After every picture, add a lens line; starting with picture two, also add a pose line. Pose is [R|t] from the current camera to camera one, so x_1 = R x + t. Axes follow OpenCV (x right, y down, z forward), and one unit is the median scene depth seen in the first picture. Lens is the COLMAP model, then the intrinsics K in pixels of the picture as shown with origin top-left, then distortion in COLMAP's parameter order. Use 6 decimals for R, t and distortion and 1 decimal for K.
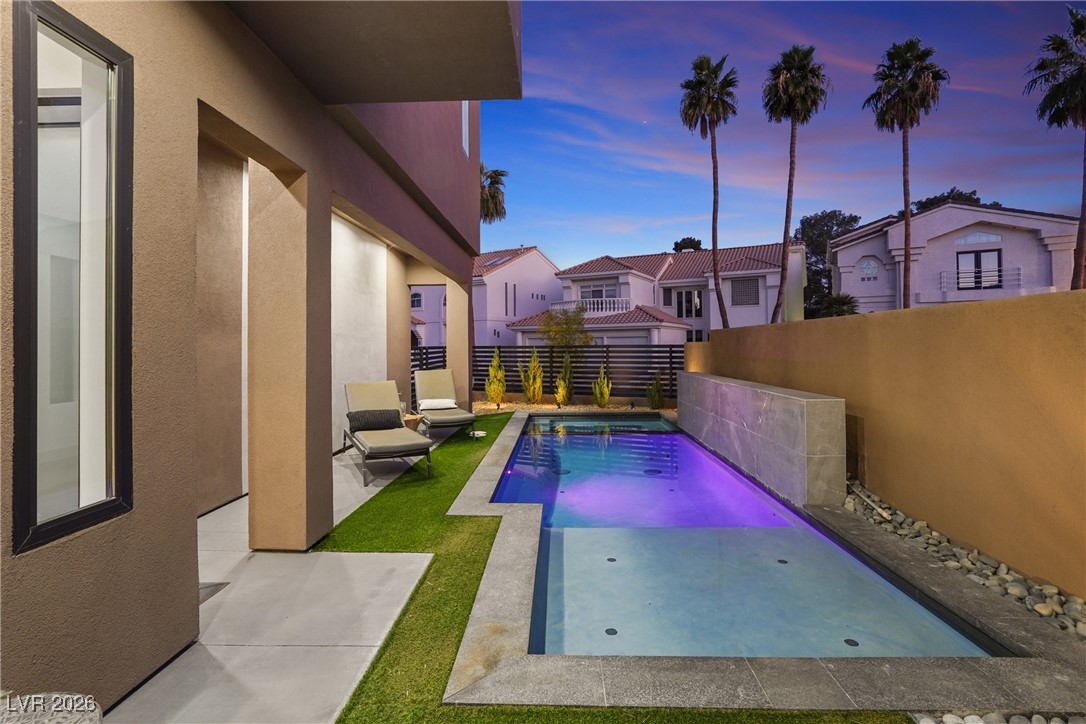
lens RADIAL K [[514.8, 0, 547.1], [0, 514.8, 343.6], [0, 0, 1]] dist [-0.046950, 0.026227]
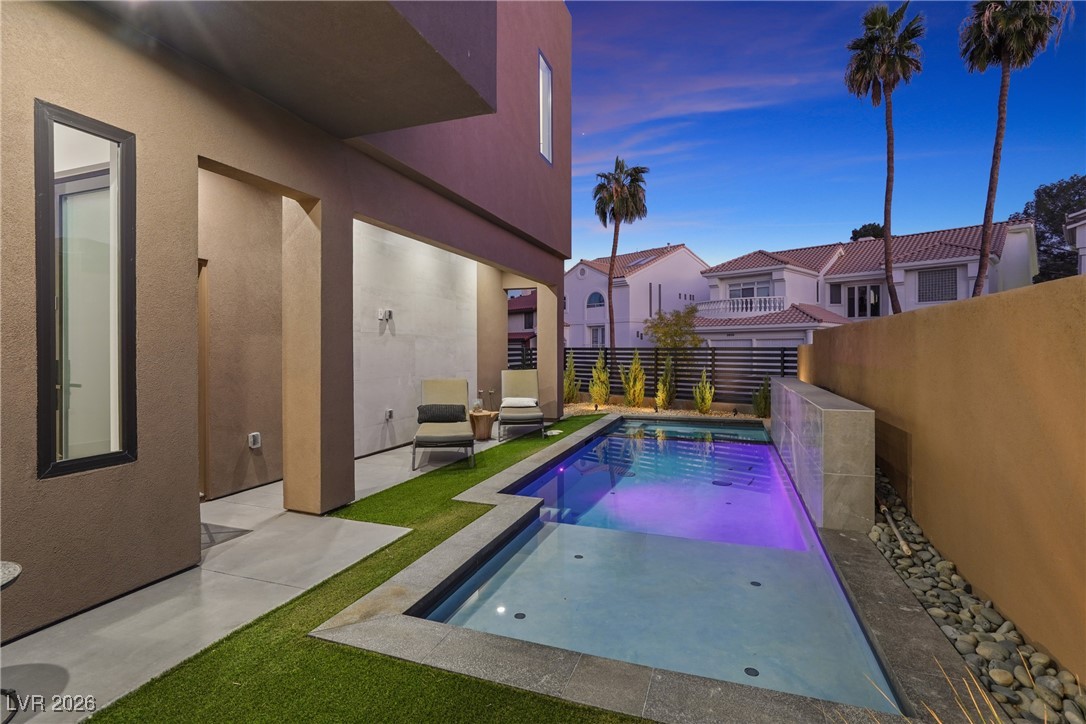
lens RADIAL K [[521.3, 0, 538.4], [0, 521.3, 356.1], [0, 0, 1]] dist [-0.040730, 0.025202]
pose [[0.949302, 0.010760, -0.314182, 0.118605], [-0.004516, 0.999778, 0.020597, 0.000827], [0.314334, -0.018134, 0.949139, 0.000516]]
